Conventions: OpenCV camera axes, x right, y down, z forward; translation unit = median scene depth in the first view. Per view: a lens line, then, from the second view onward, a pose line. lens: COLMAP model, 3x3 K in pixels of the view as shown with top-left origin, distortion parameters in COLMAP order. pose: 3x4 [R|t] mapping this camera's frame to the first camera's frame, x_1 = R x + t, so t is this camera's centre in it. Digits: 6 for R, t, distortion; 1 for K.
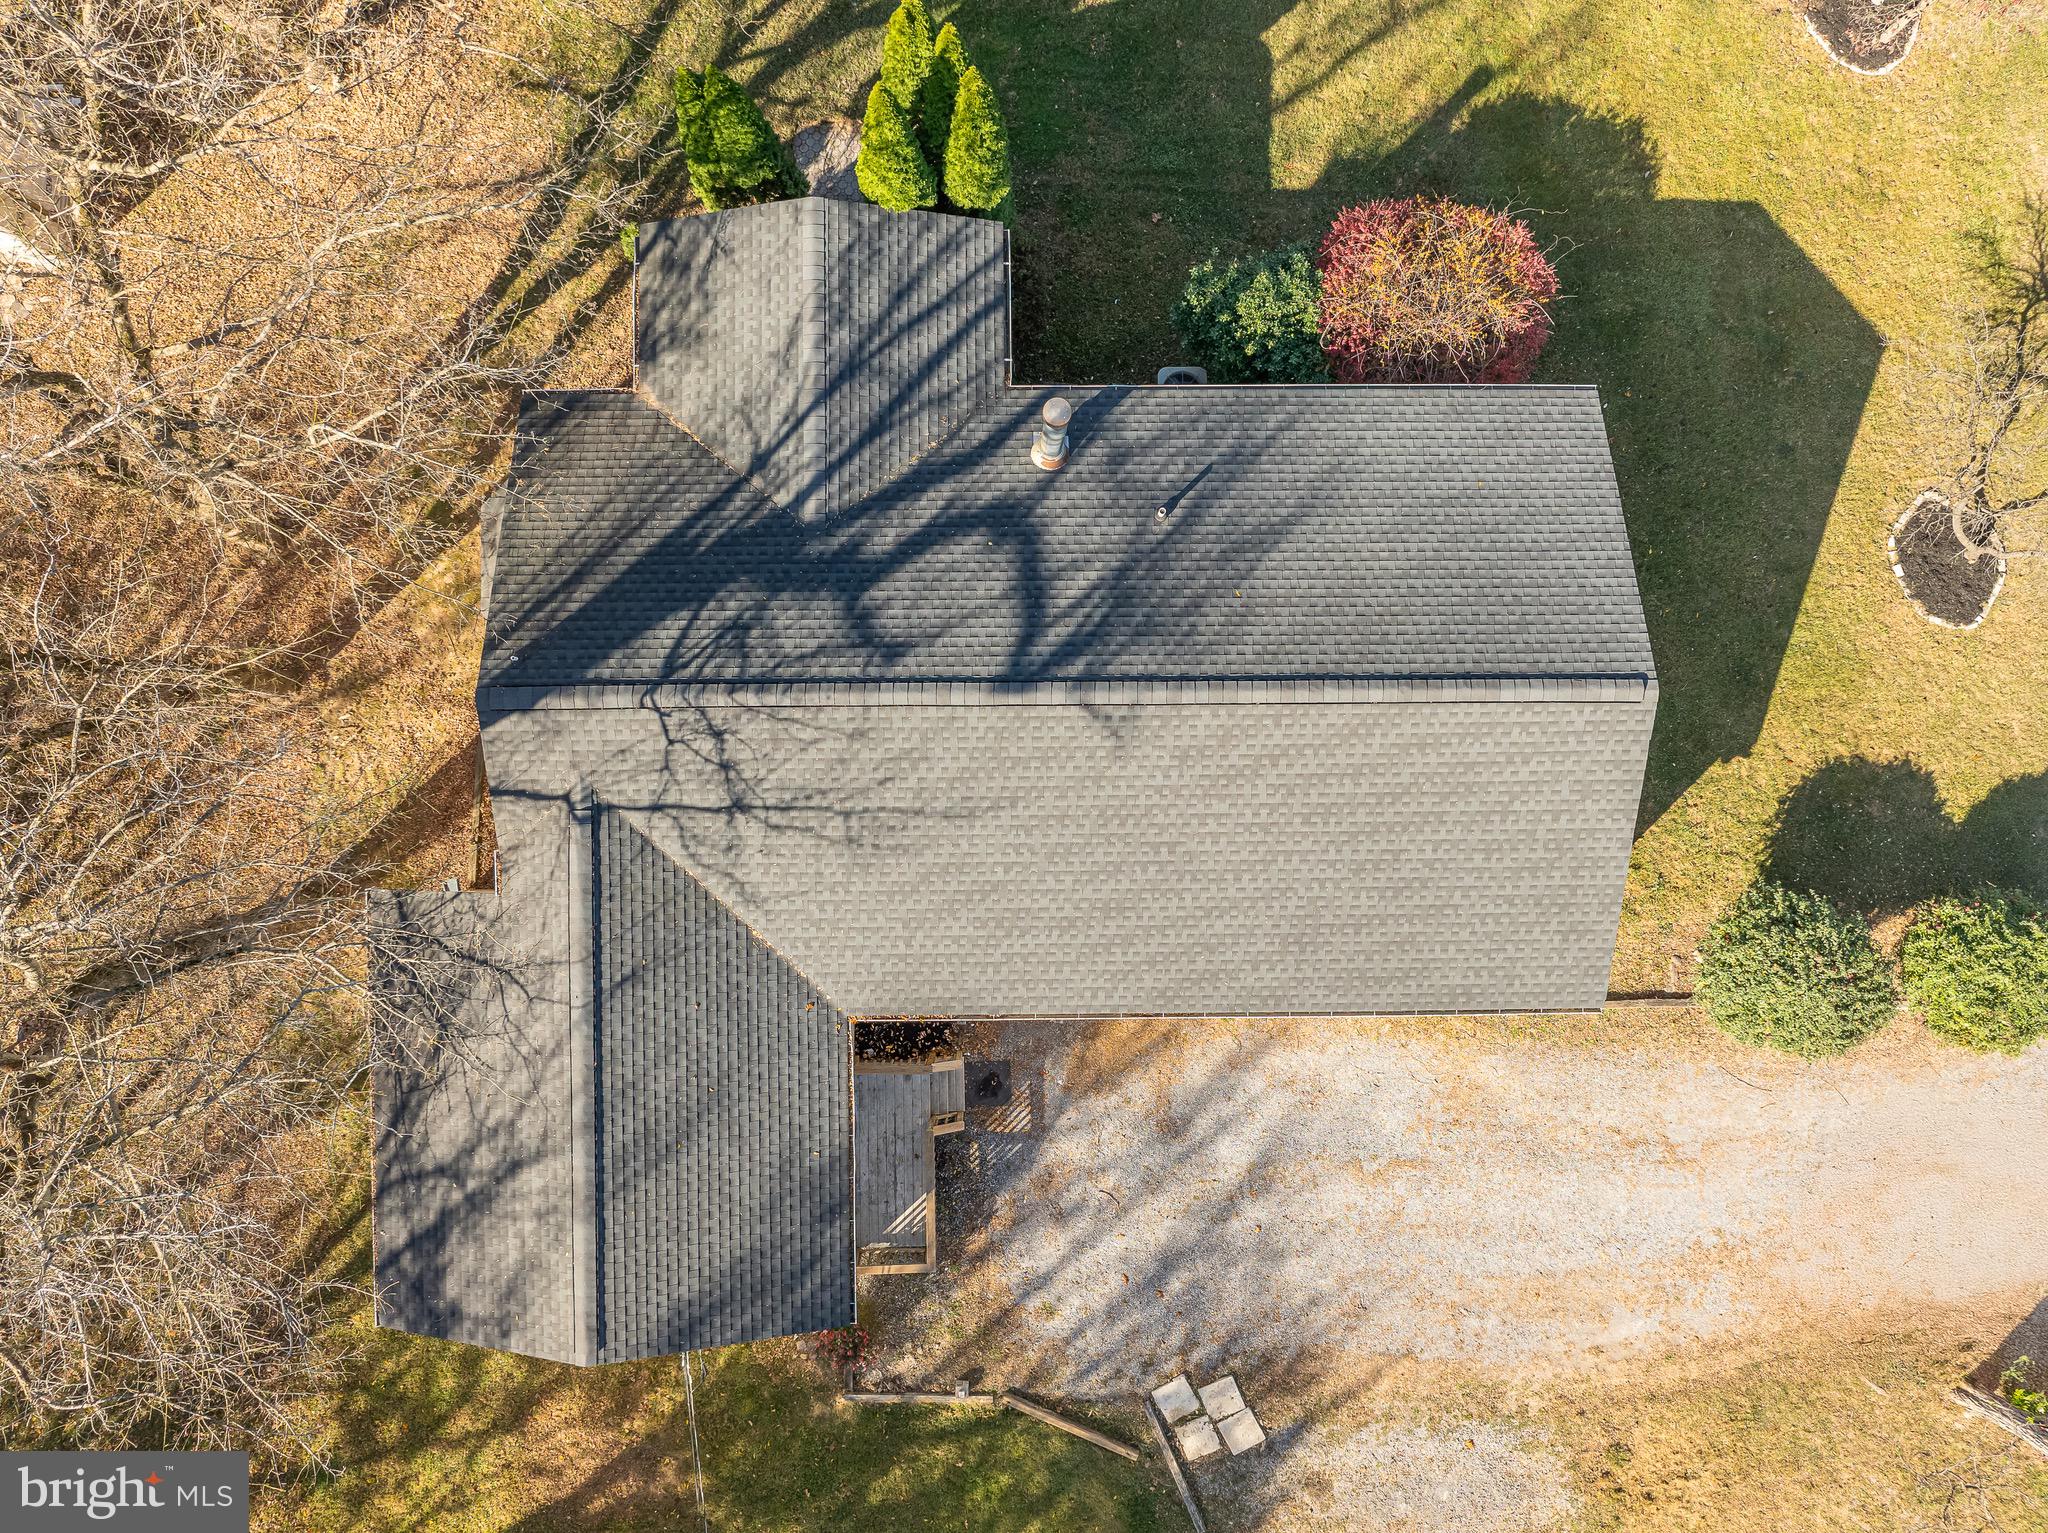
lens RADIAL K [[1427.9, 0, 1024.0], [0, 1427.9, 766.5], [0, 0, 1]] dist [-0.040574, 0.026998]
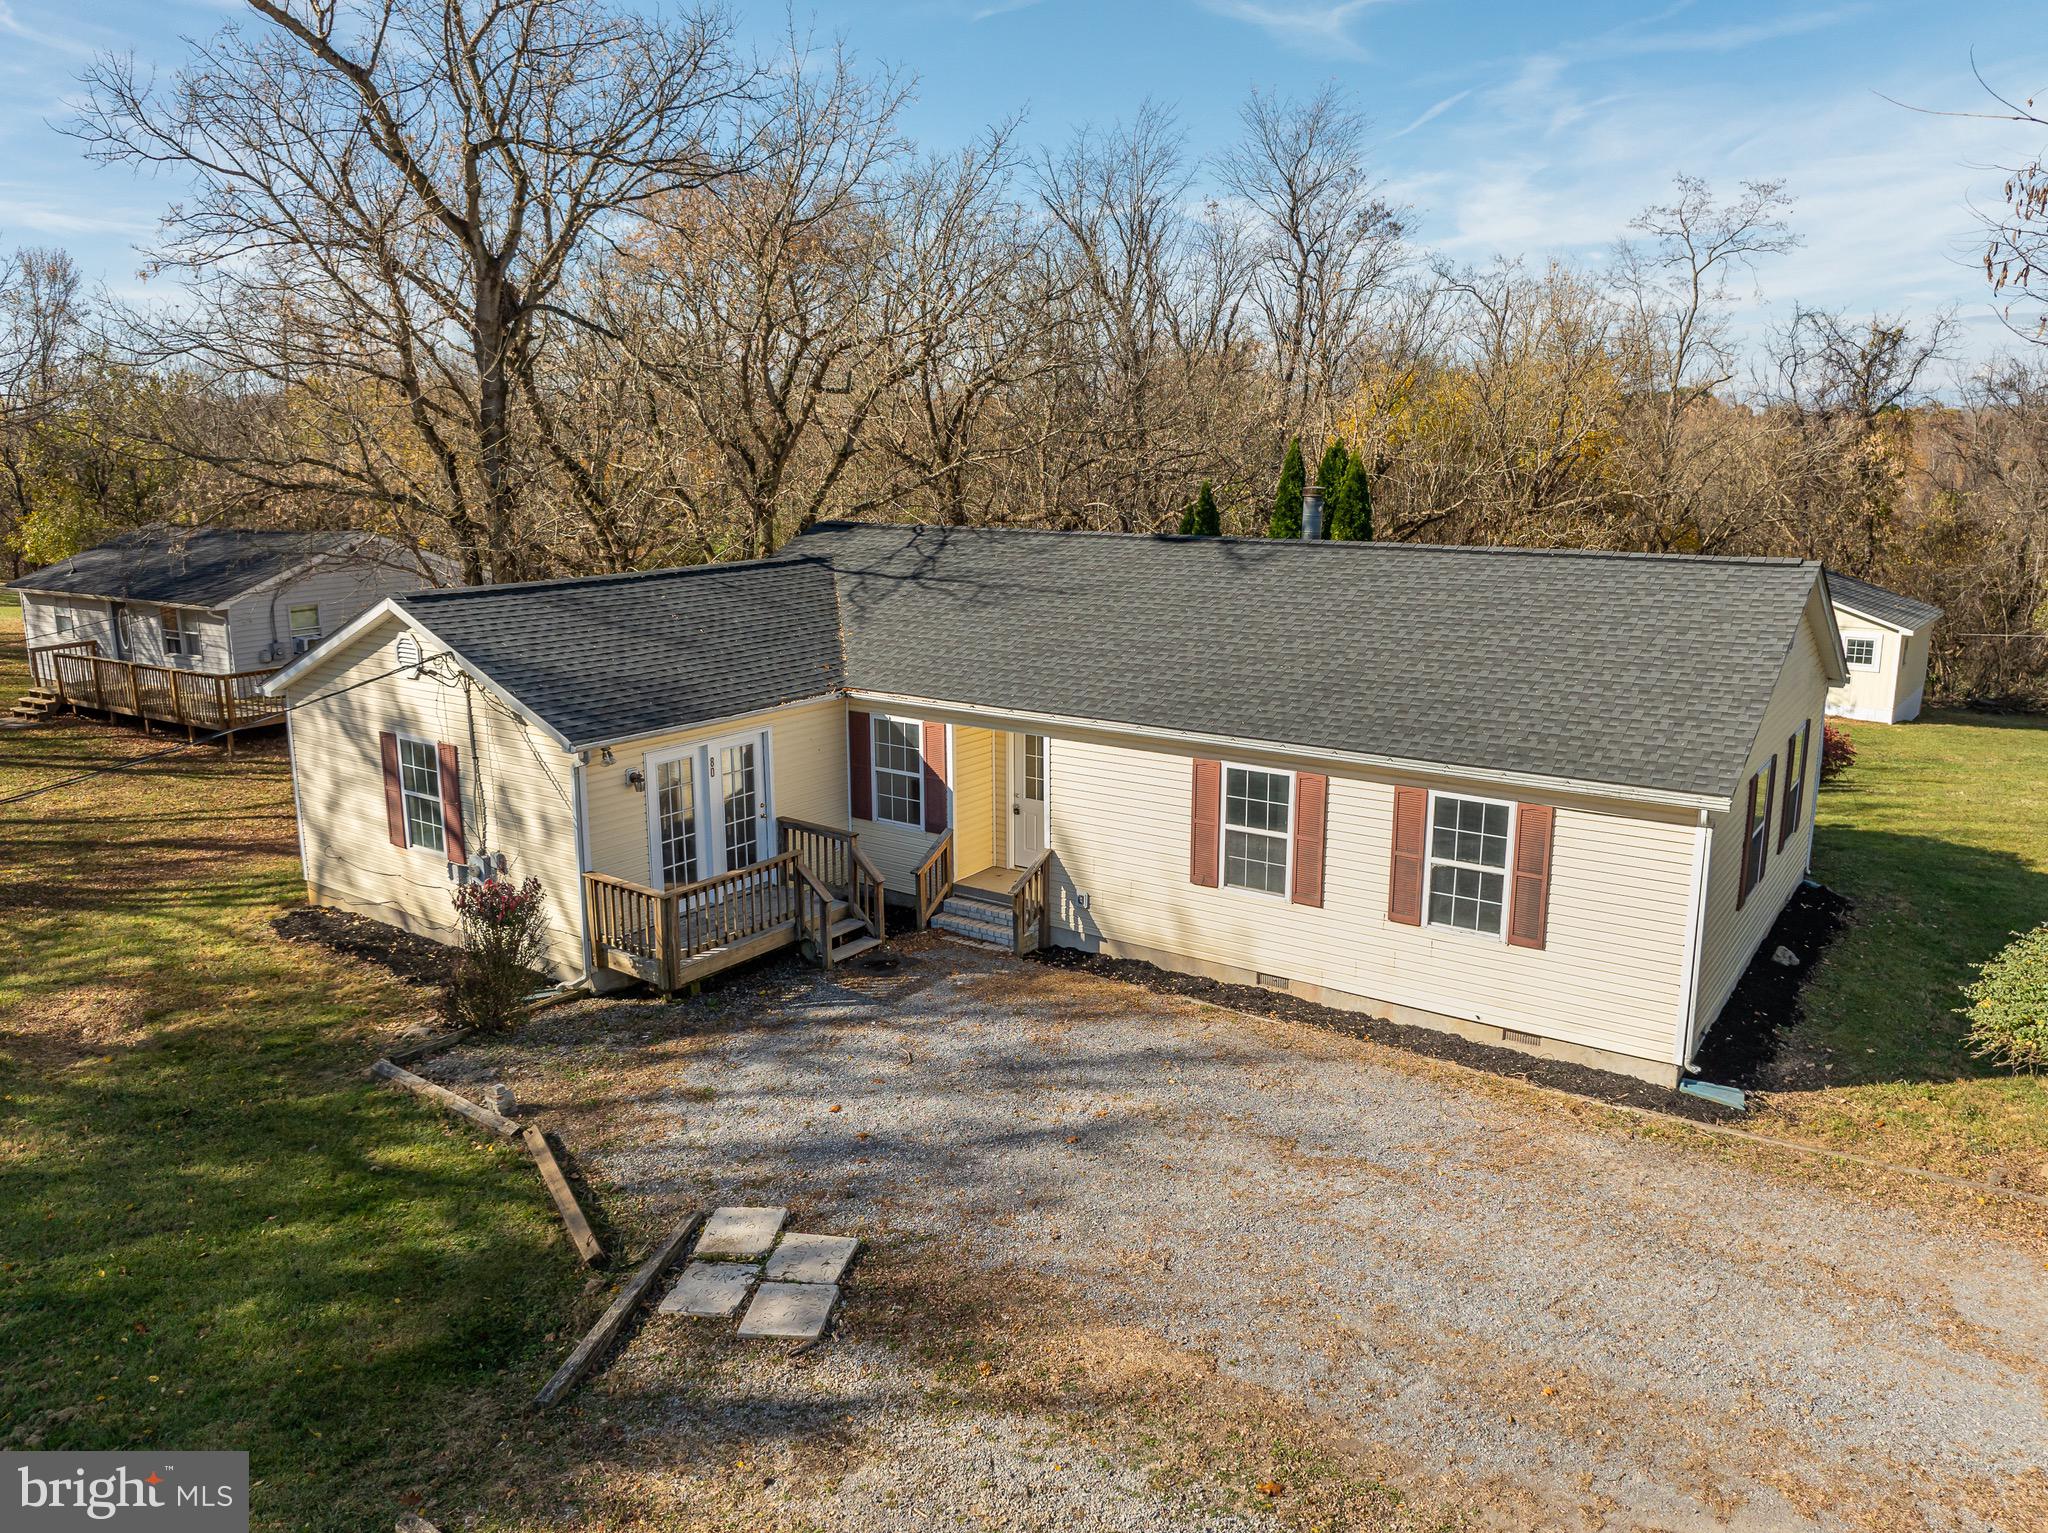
lens RADIAL K [[1403.9, 0, 1086.1], [0, 1403.9, 761.9], [0, 0, 1]] dist [-0.001738, 0.001773]
pose [[0.825416, 0.112343, -0.553233, 0.448483], [-0.564414, 0.183650, -0.804804, 0.723813], [0.011188, 0.976551, 0.214995, 0.741996]]
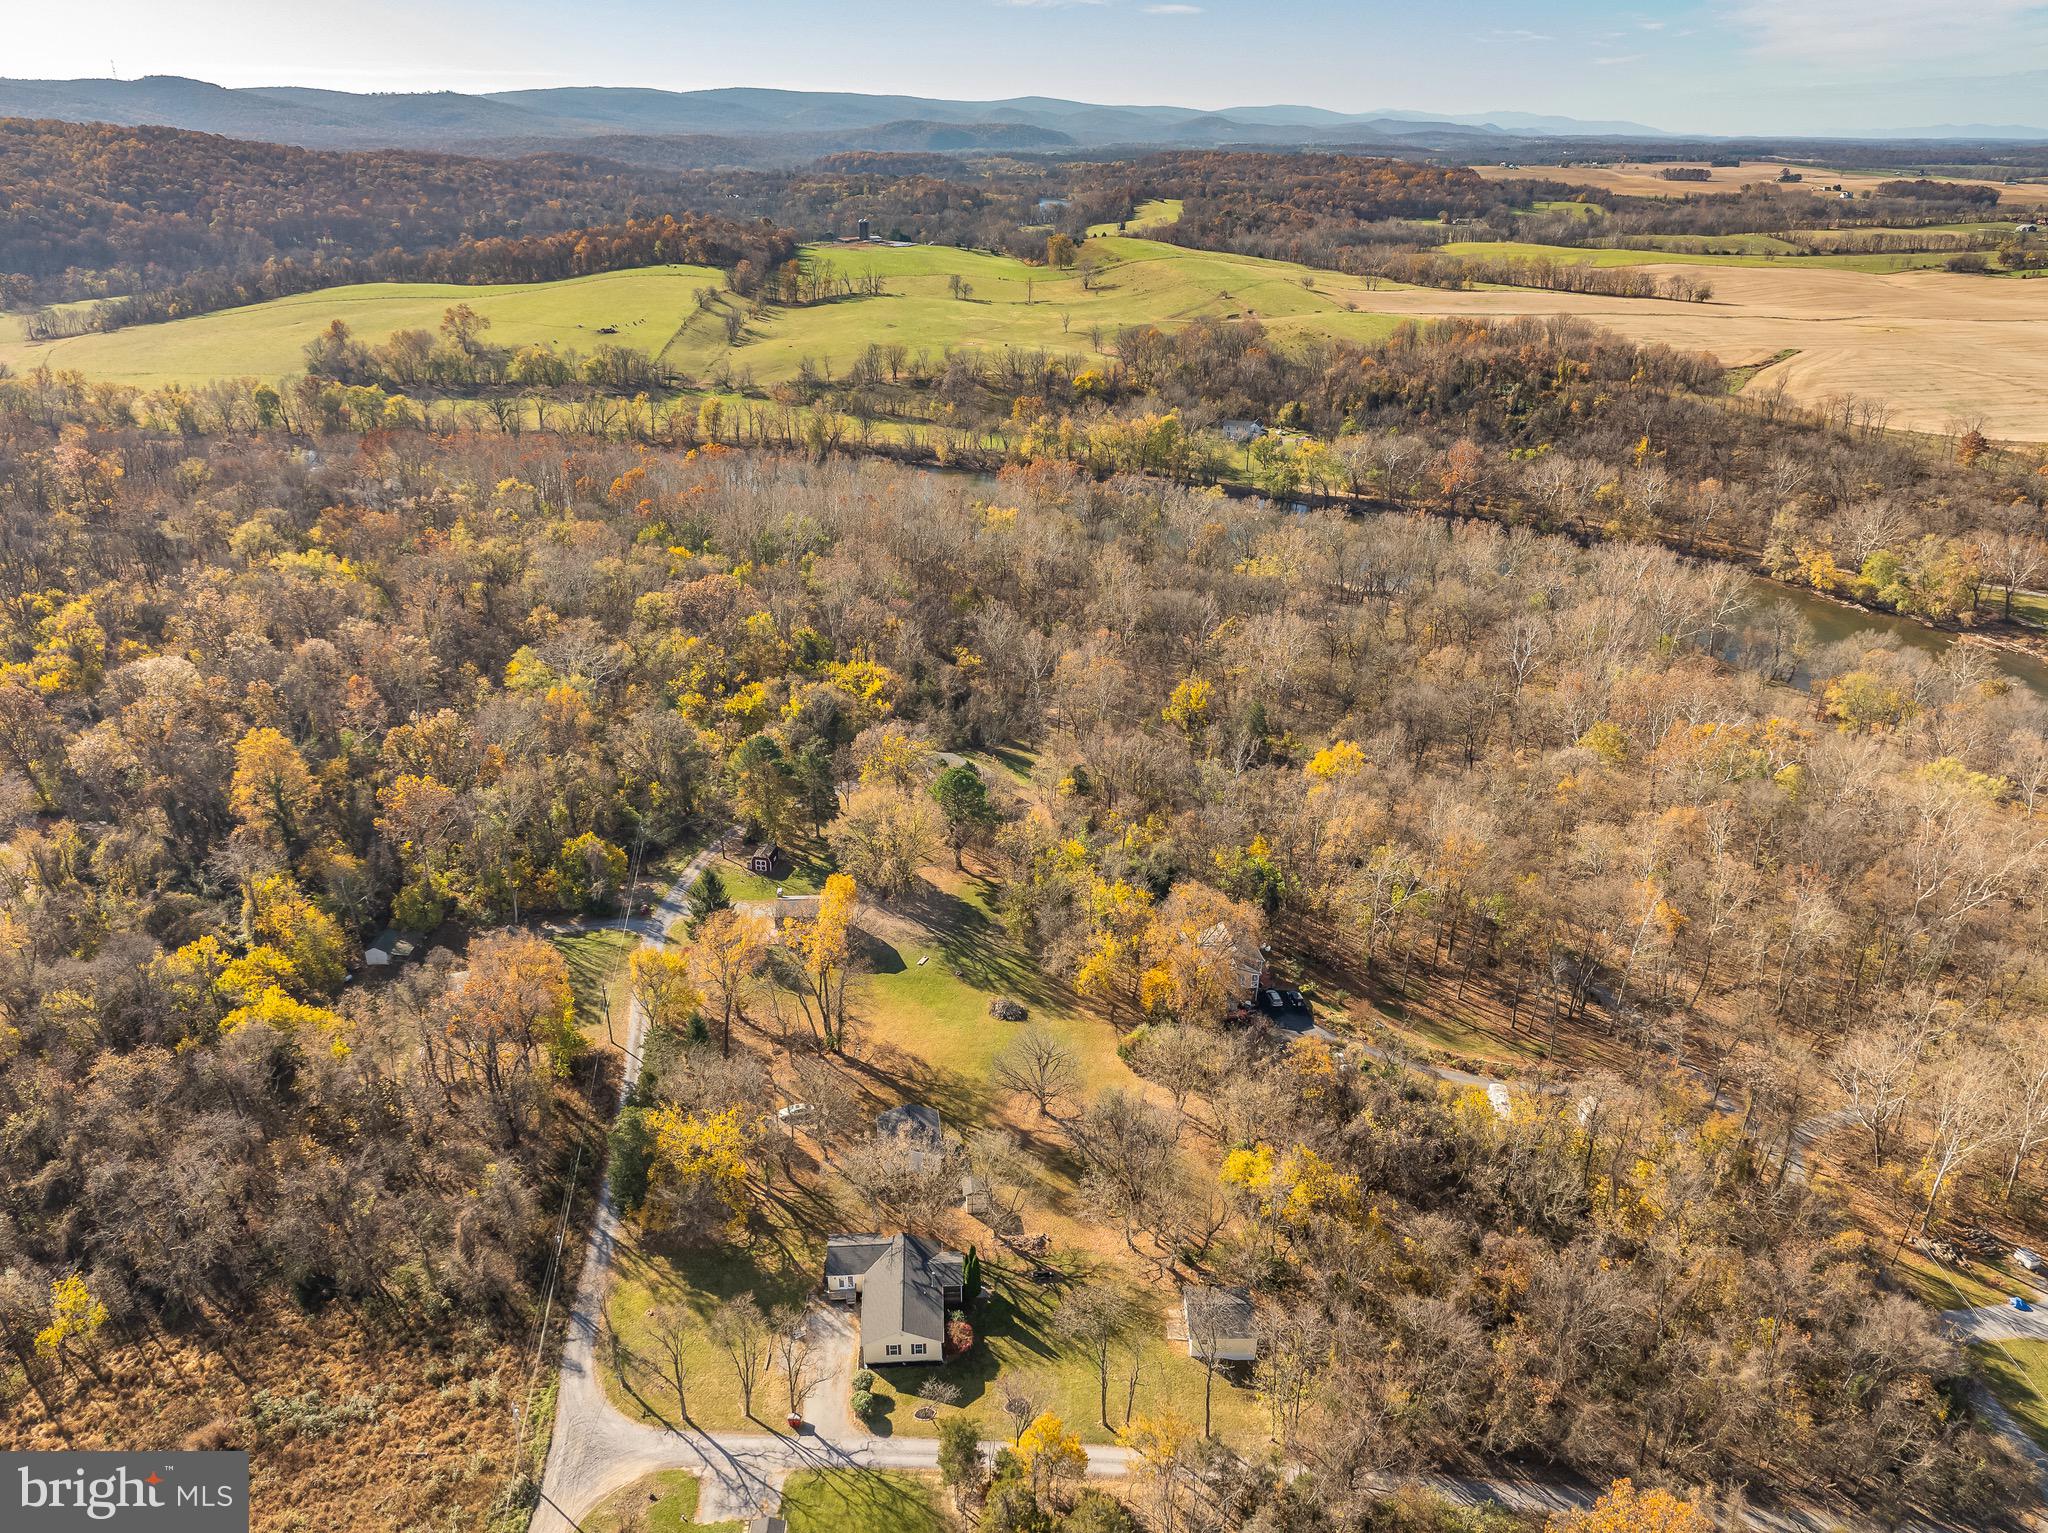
lens RADIAL K [[1454.5, 0, 1024.0], [0, 1454.5, 766.5], [0, 0, 1]] dist [-0.047759, 0.016088]
pose [[0.051750, 0.395835, -0.916862, 5.536886], [-0.998464, 0.038720, -0.039640, -0.446507], [0.019810, 0.917505, 0.397231, -4.298311]]
